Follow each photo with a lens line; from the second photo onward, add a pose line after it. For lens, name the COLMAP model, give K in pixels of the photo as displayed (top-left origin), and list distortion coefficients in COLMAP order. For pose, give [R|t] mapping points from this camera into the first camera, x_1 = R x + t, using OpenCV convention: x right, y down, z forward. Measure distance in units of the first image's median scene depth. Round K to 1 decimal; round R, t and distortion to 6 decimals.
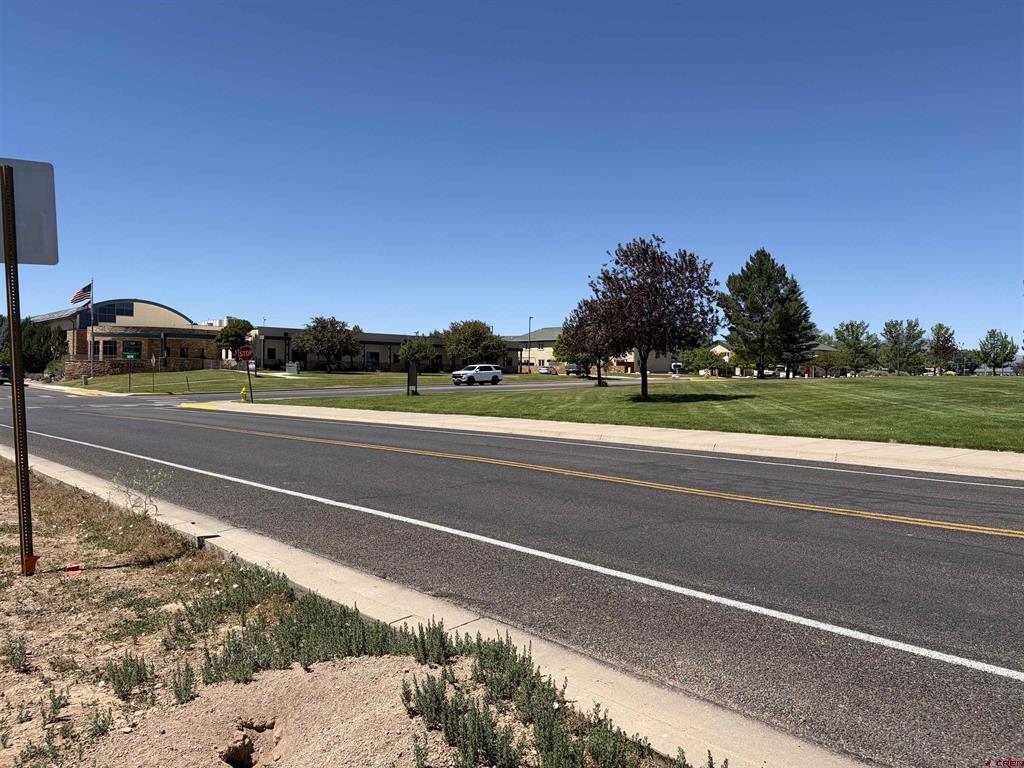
lens RADIAL K [[774.6, 0, 506.7], [0, 774.6, 379.8], [0, 0, 1]] dist [0.063616, -0.069101]
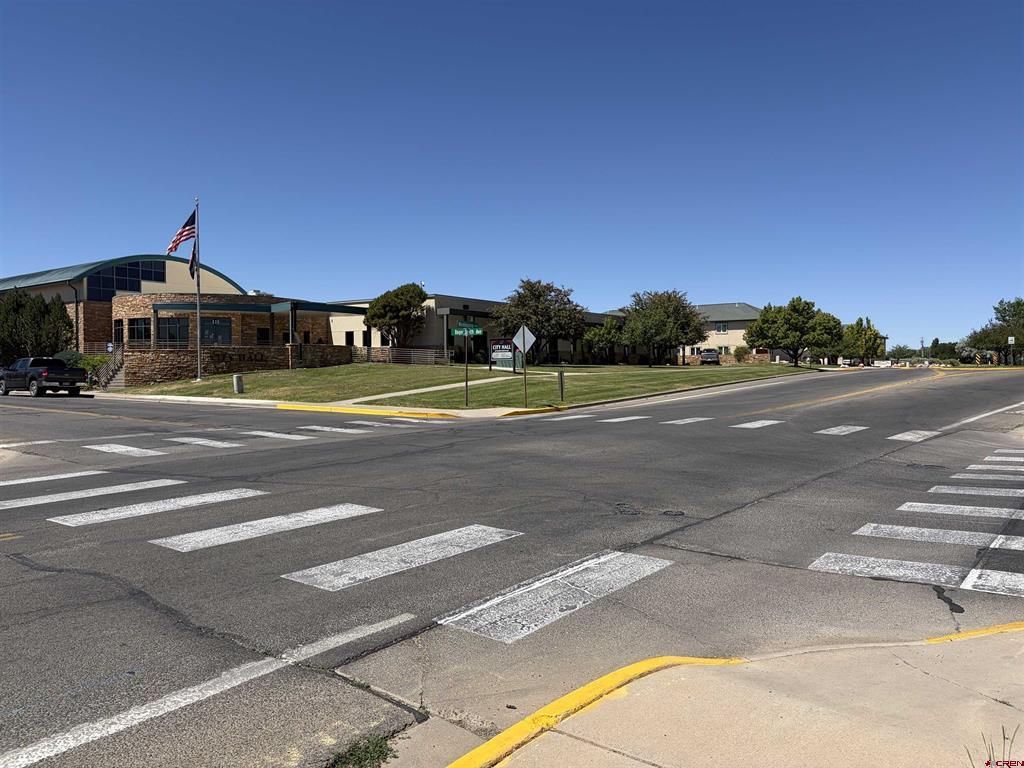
lens RADIAL K [[774.6, 0, 515.0], [0, 774.6, 383.6], [0, 0, 1]] dist [0.063616, -0.069101]
pose [[0.979246, -0.018857, 0.201797, -0.465391], [0.016490, 0.999774, 0.013405, -0.004000], [-0.202004, -0.009799, 0.979336, 0.452253]]
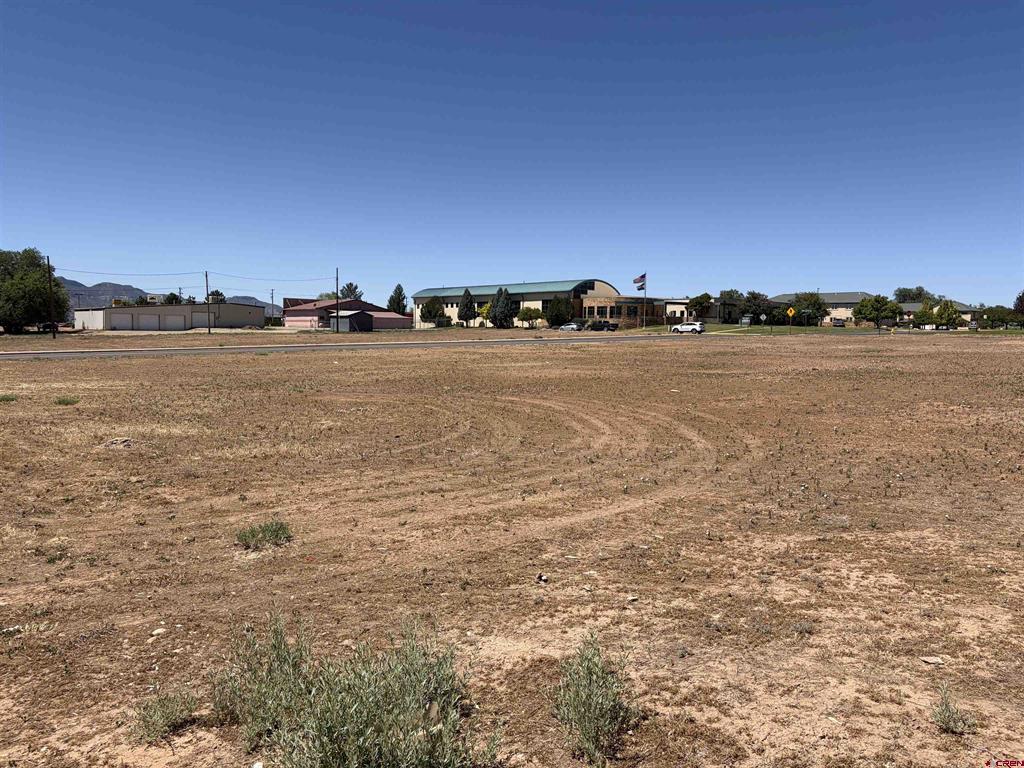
lens RADIAL K [[774.6, 0, 509.5], [0, 774.6, 376.3], [0, 0, 1]] dist [0.063616, -0.069101]
pose [[1.000000, 0.000710, -0.000542, -0.916637], [-0.000684, 0.998859, 0.047747, 0.025597], [0.000575, -0.047747, 0.998859, -0.814580]]
